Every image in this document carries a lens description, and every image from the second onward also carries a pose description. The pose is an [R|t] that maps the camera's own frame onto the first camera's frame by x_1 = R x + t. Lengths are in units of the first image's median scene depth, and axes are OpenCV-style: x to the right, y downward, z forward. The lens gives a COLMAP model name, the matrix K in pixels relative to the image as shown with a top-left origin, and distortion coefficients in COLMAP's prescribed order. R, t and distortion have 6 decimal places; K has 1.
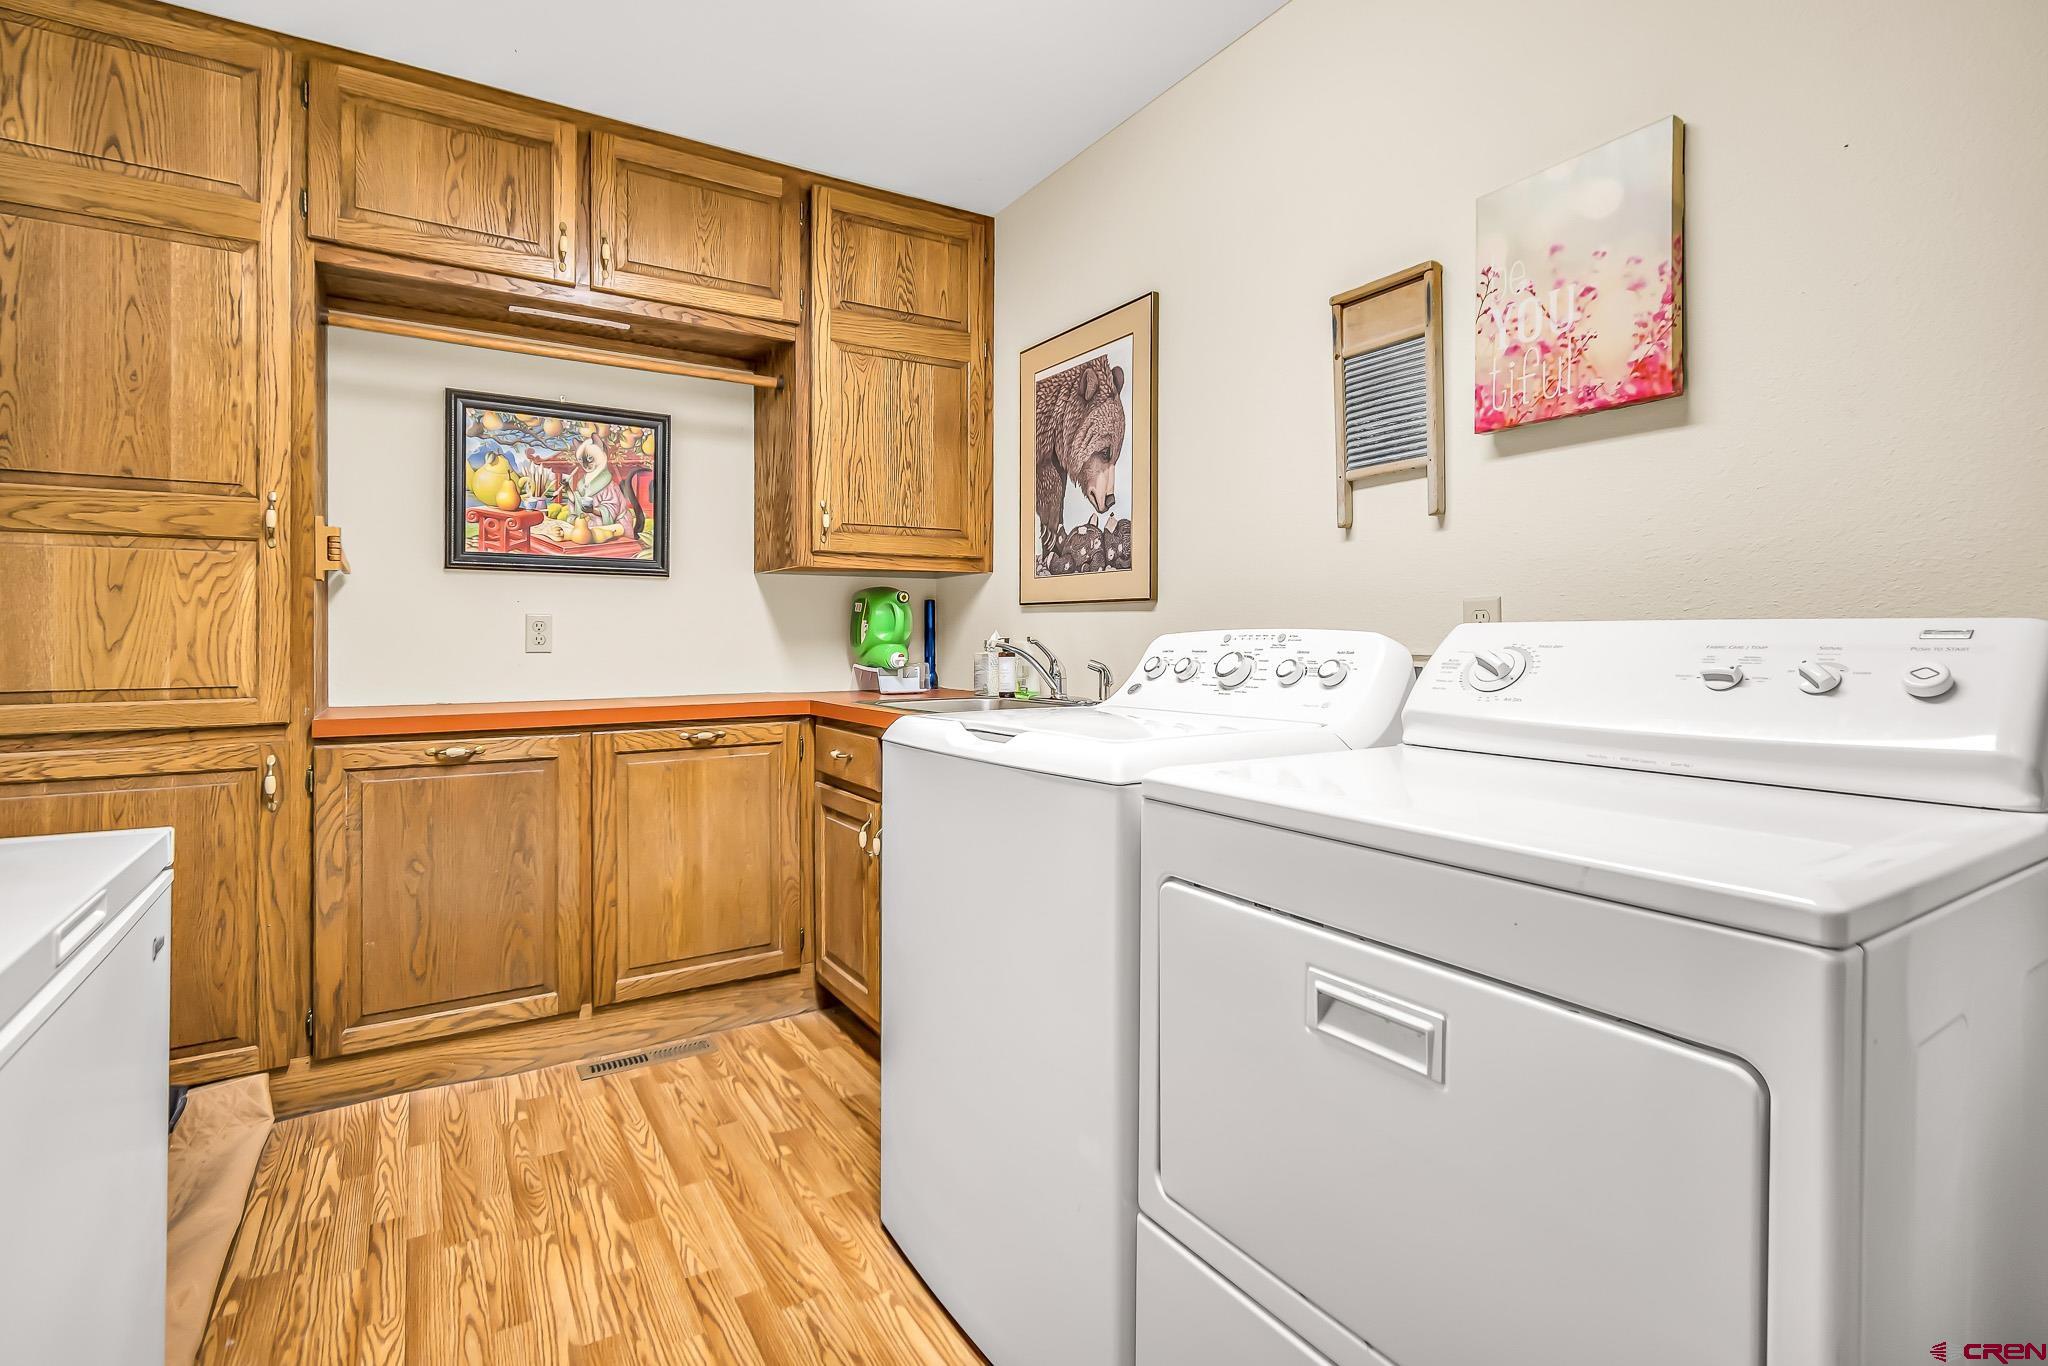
lens RADIAL K [[942.7, 0, 1016.9], [0, 942.7, 615.1], [0, 0, 1]] dist [0.000679, 0.000151]
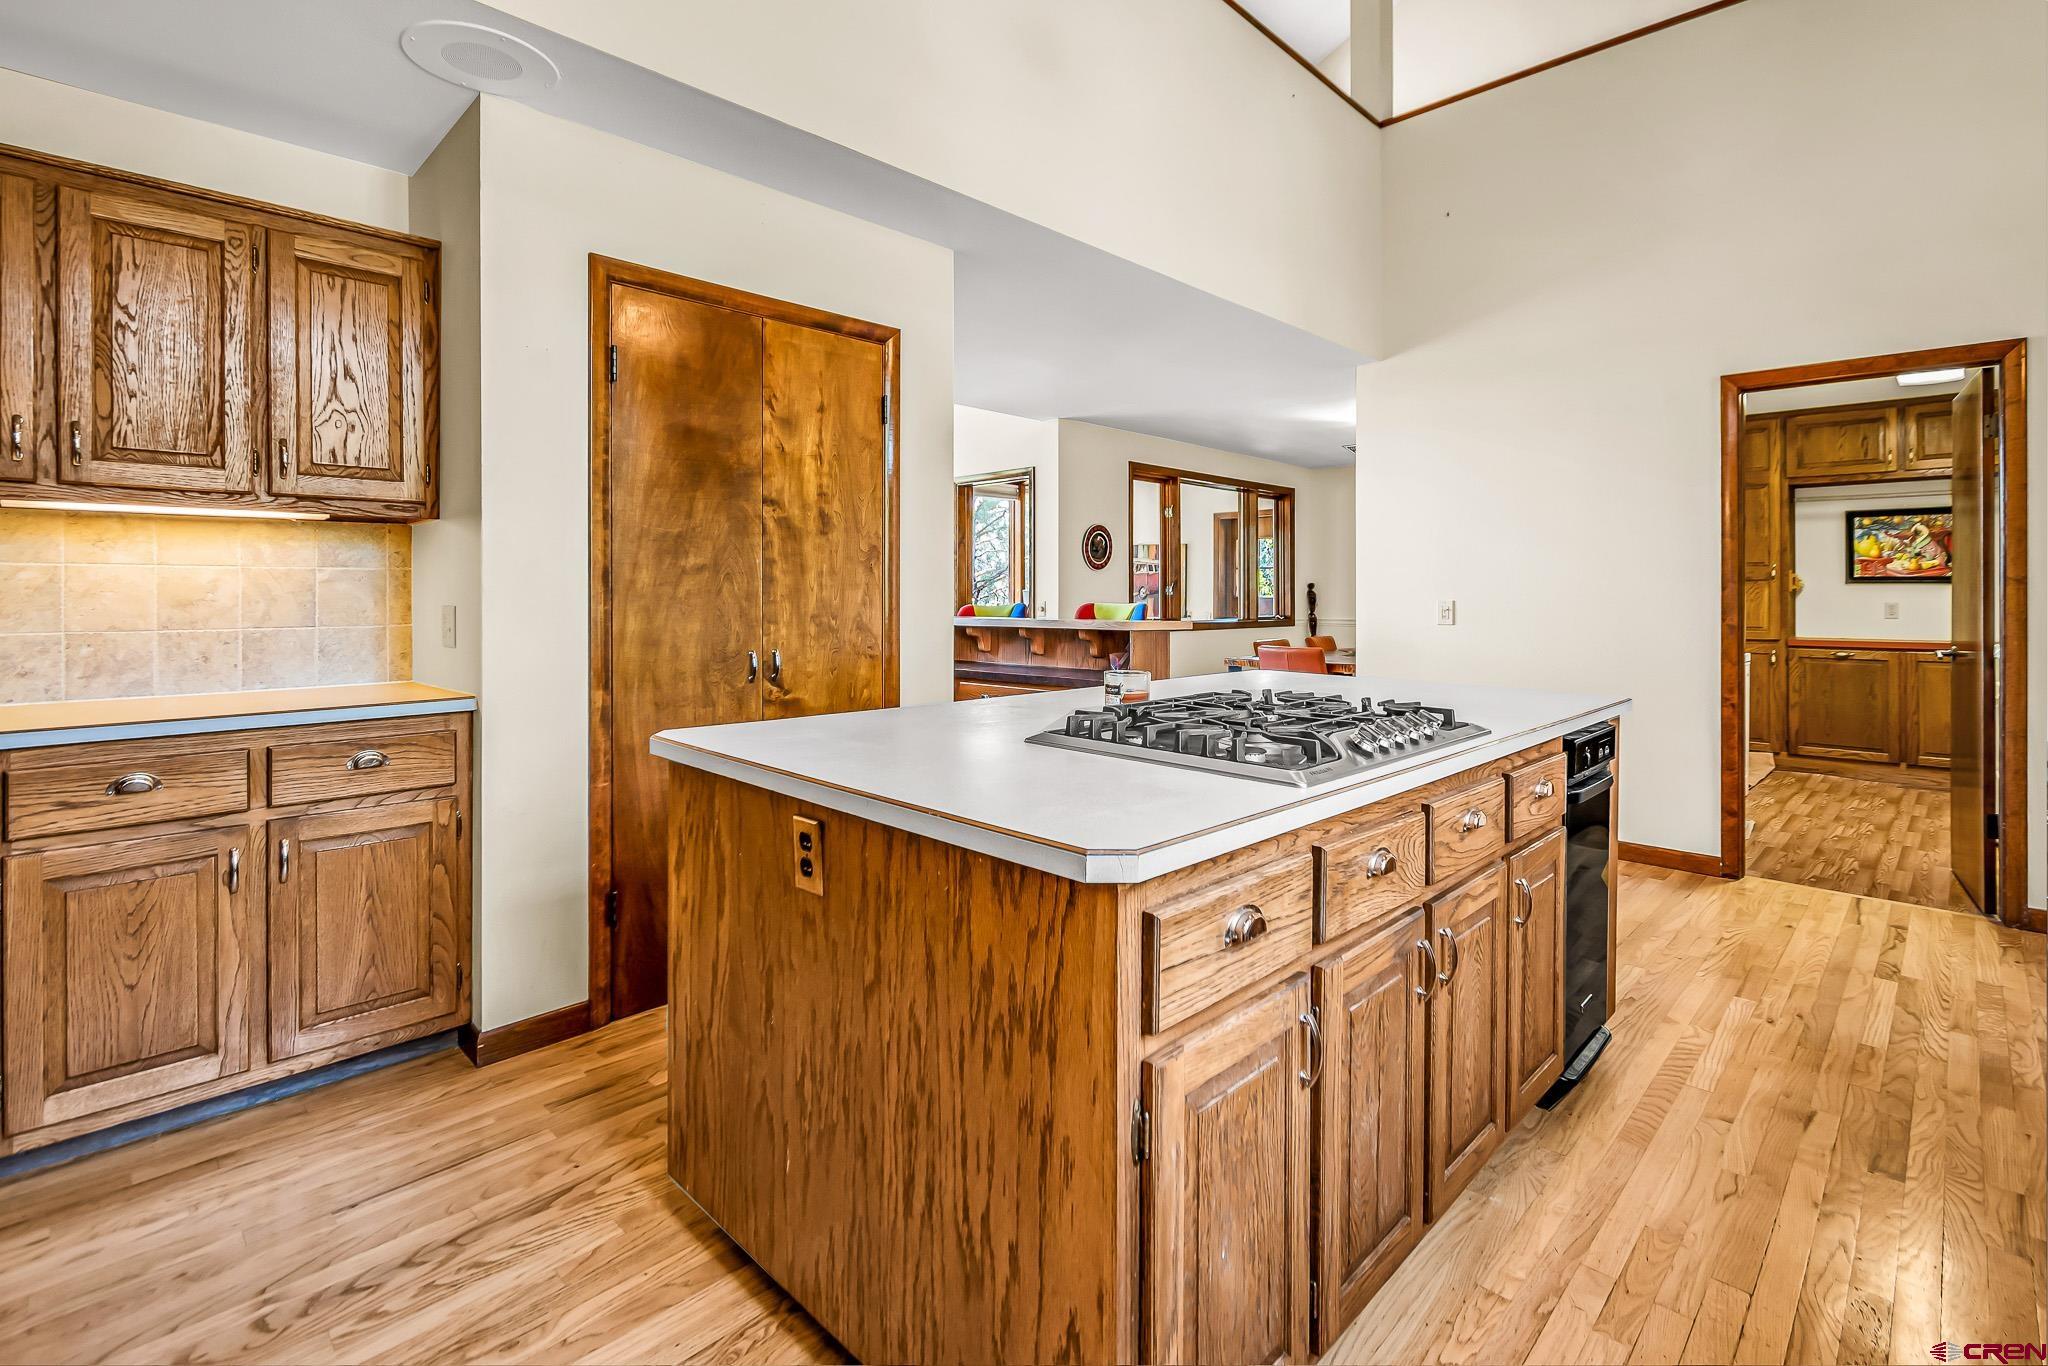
lens RADIAL K [[942.7, 0, 1016.9], [0, 942.7, 615.1], [0, 0, 1]] dist [0.000679, 0.000151]
pose [[0.216025, 0.022258, -0.976134, 1.479207], [0.025600, 0.999267, 0.028451, -0.103118], [0.976052, -0.031135, 0.215297, -1.825370]]
